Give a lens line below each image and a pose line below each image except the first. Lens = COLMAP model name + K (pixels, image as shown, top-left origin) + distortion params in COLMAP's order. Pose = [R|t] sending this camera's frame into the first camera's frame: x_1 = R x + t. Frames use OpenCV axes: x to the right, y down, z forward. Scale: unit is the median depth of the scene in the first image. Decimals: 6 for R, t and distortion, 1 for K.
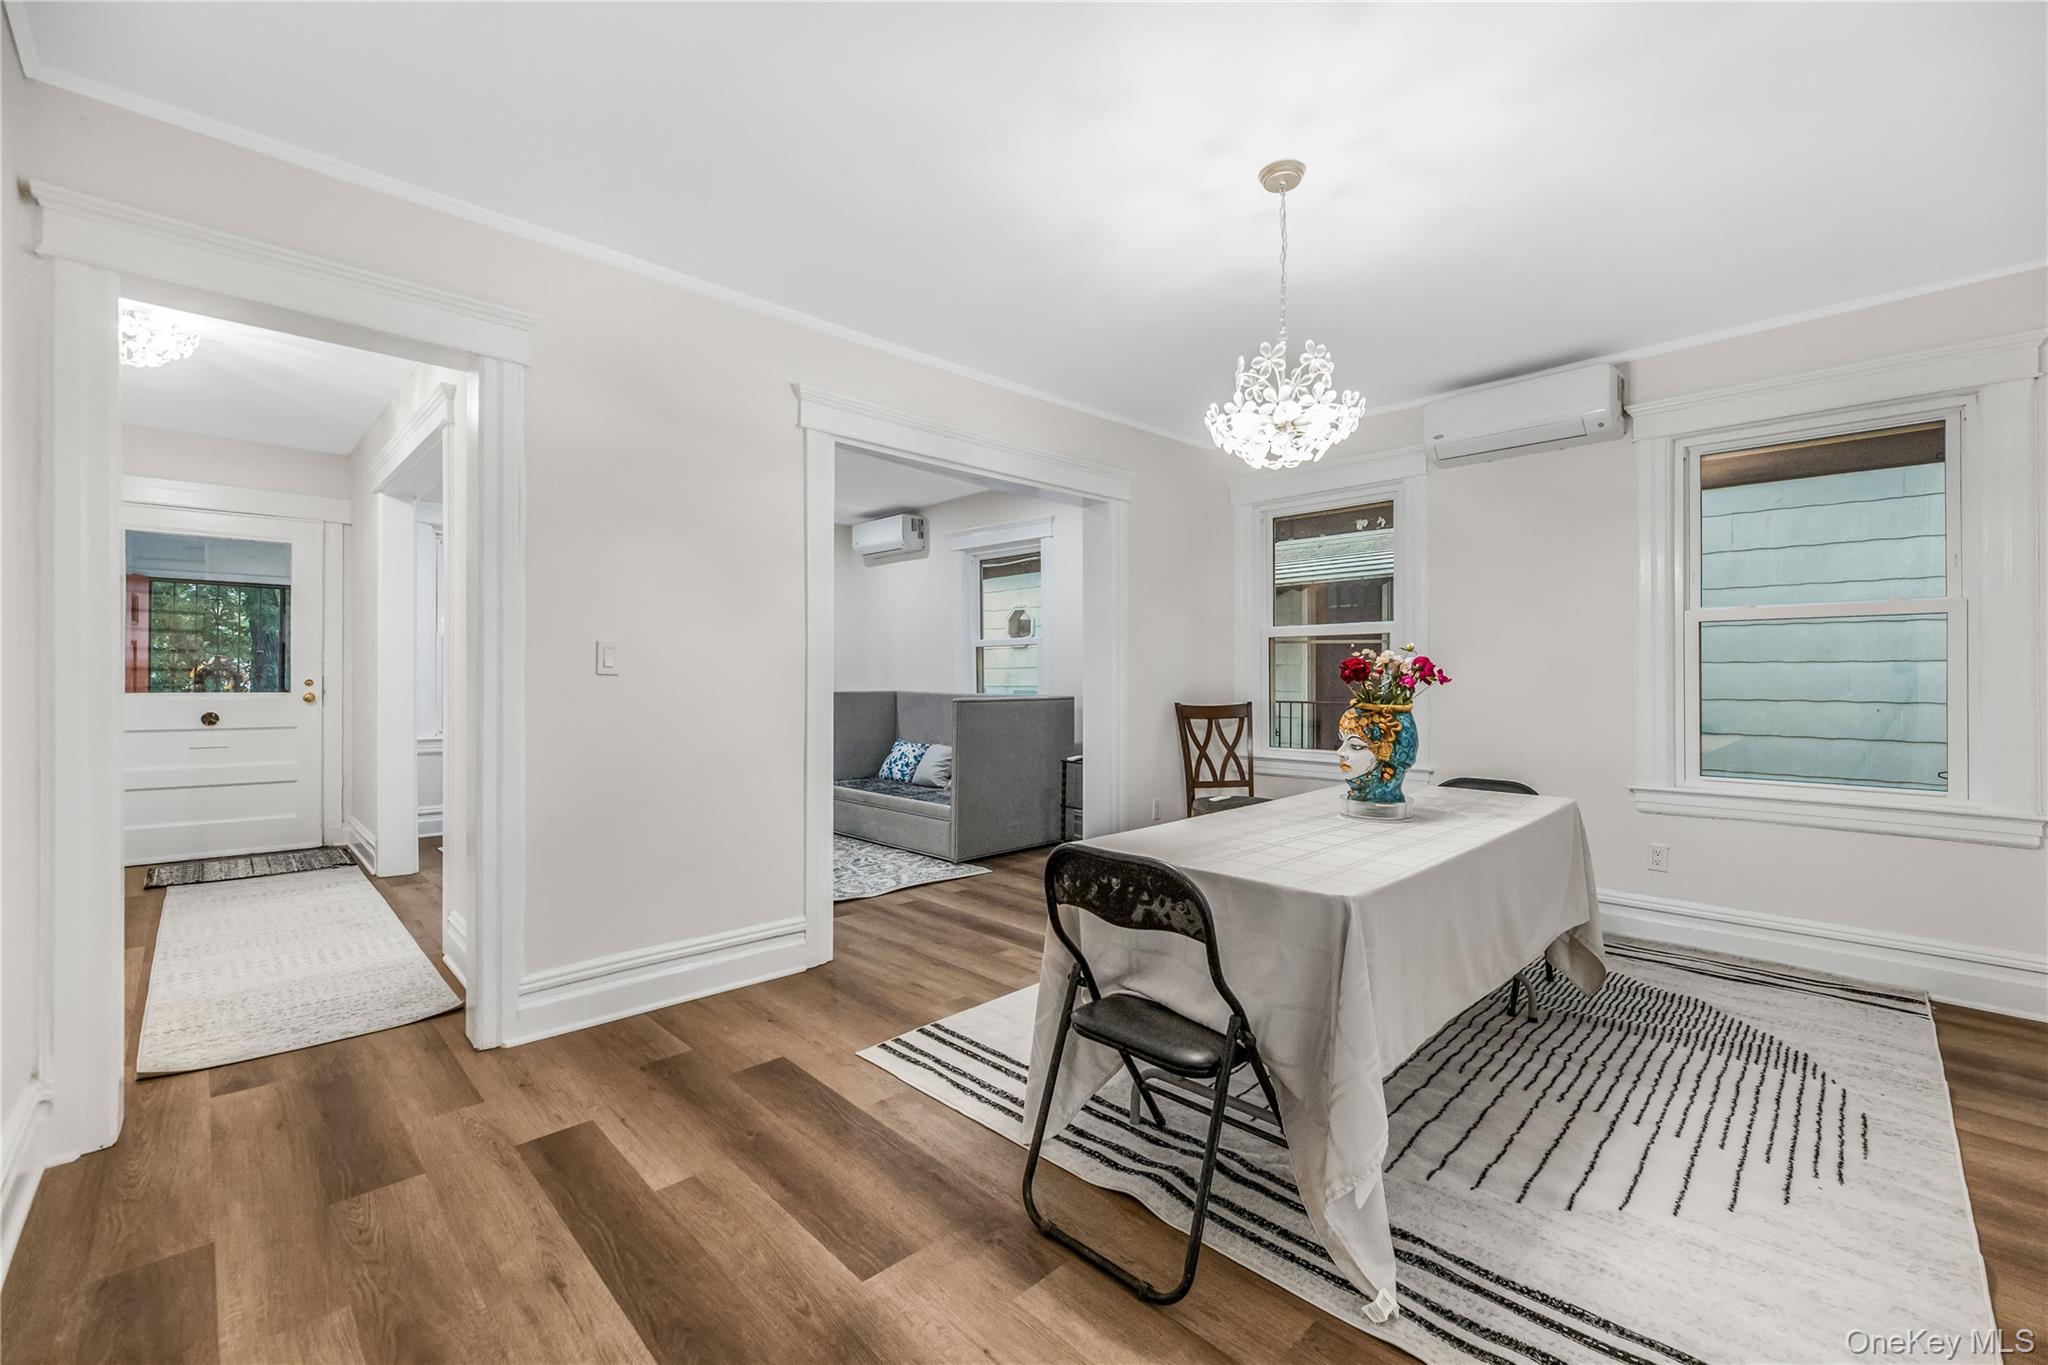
lens RADIAL K [[857.9, 0, 1015.6], [0, 857.9, 692.4], [0, 0, 1]] dist [-0.002239, -0.000192]
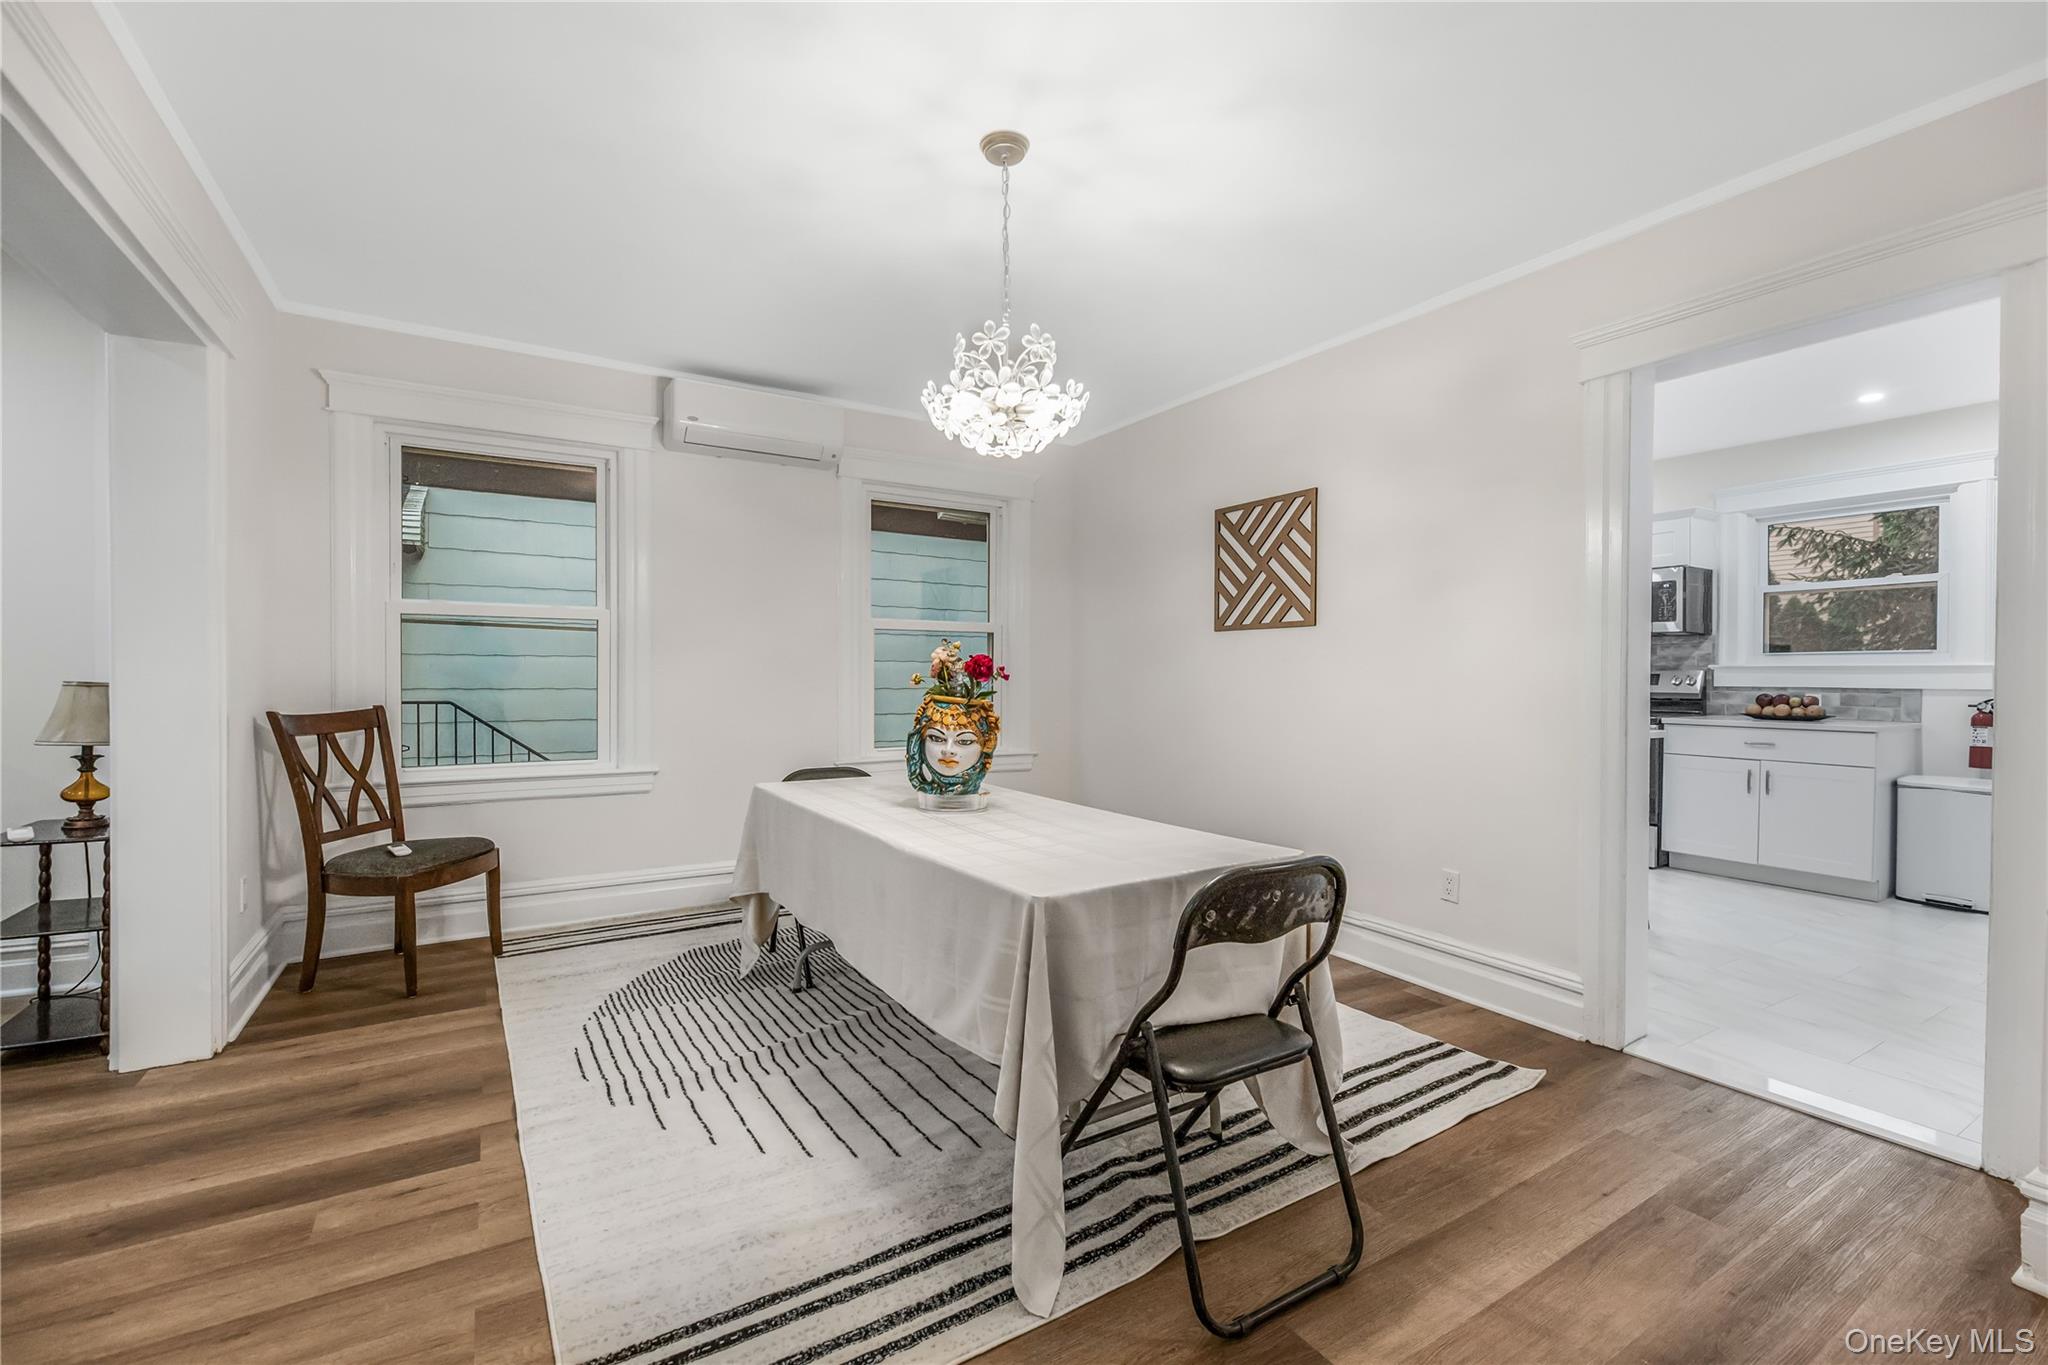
lens RADIAL K [[857.9, 0, 1029.4], [0, 857.9, 673.4], [0, 0, 1]] dist [-0.002239, -0.000192]
pose [[0.214685, 0.002716, 0.976680, -0.582018], [0.009061, 0.999948, -0.004772, -0.012079], [-0.976641, 0.009874, 0.214649, 0.705173]]
